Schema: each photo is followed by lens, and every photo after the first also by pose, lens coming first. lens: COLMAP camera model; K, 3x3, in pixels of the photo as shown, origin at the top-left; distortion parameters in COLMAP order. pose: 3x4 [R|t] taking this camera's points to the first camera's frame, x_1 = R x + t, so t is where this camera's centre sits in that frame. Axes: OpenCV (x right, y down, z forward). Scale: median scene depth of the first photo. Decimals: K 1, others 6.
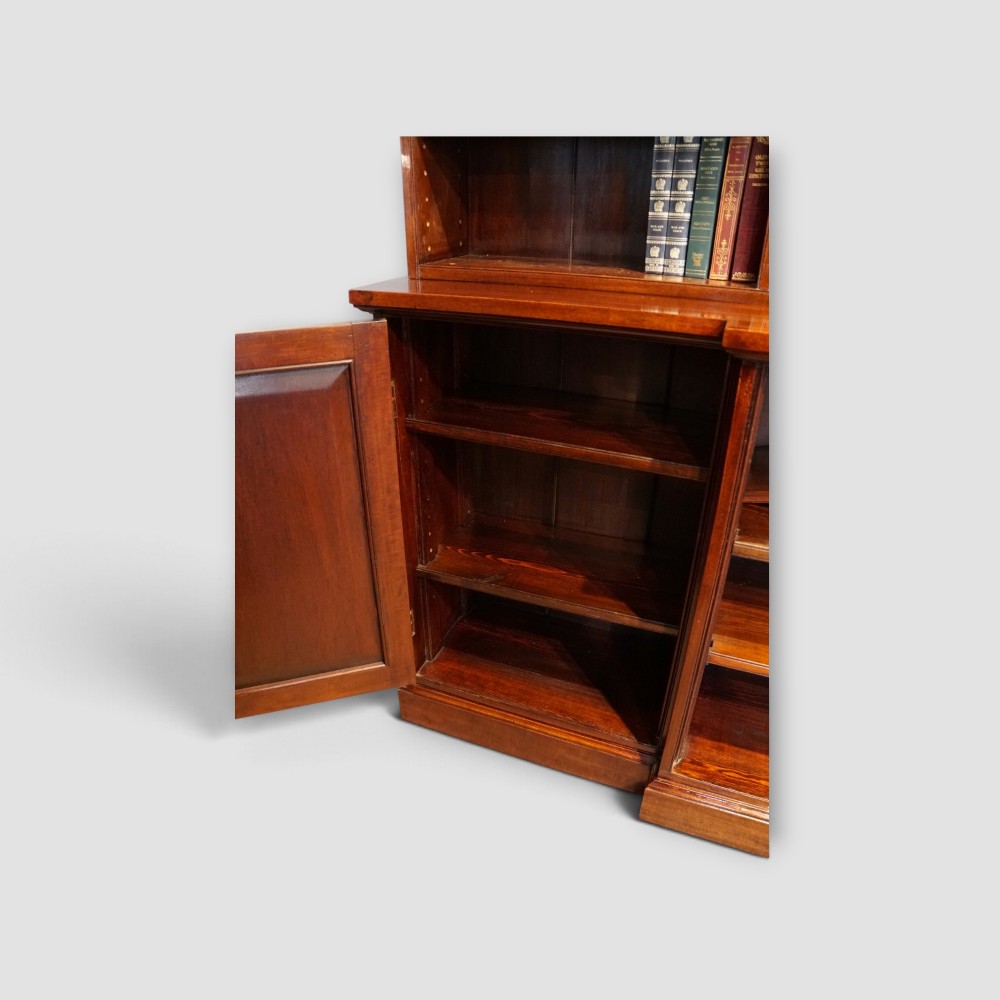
lens RADIAL K [[605.3, 0, 492.5], [0, 605.3, 531.6], [0, 0, 1]] dist [-0.098896, 0.002470]
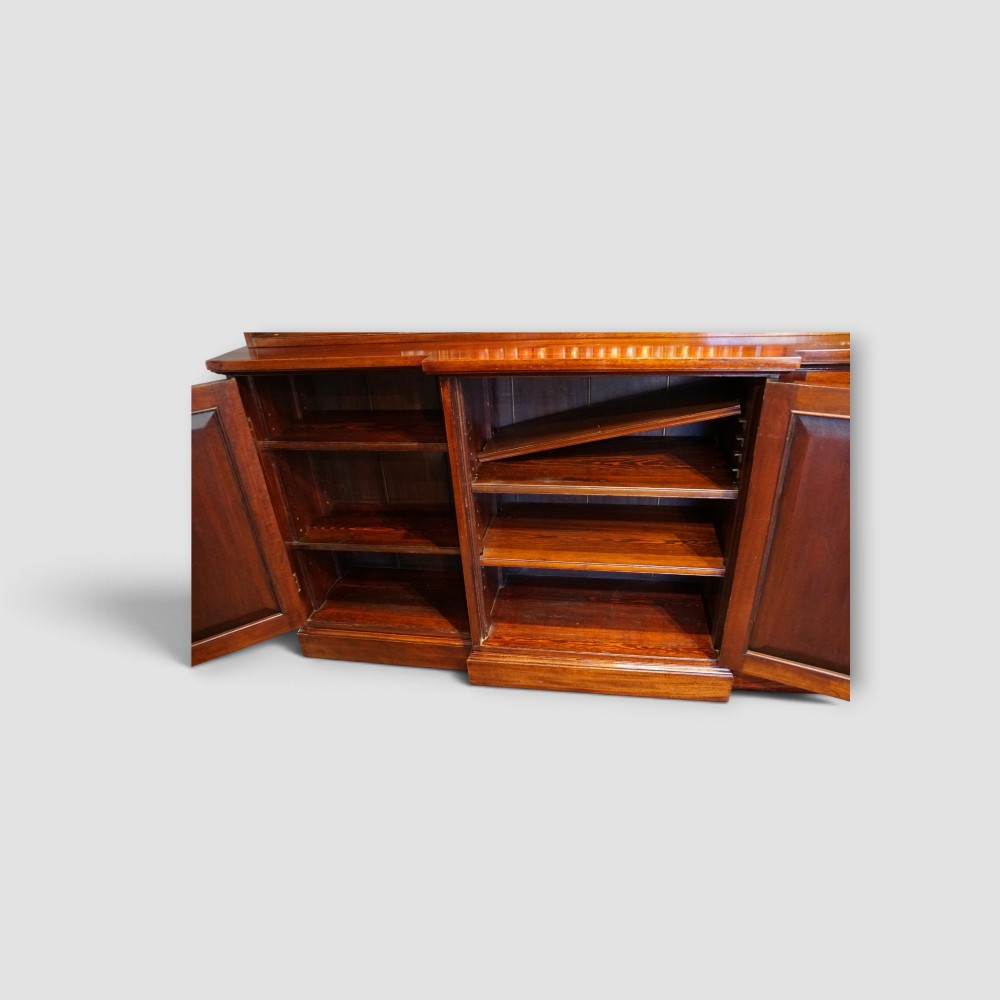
lens RADIAL K [[585.9, 0, 511.4], [0, 585.9, 558.5], [0, 0, 1]] dist [-0.044779, 0.006664]
pose [[0.975312, -0.163650, 0.148271, 0.190570], [0.161261, 0.986512, 0.028075, 0.153996], [-0.150866, -0.003471, 0.988548, -0.508719]]
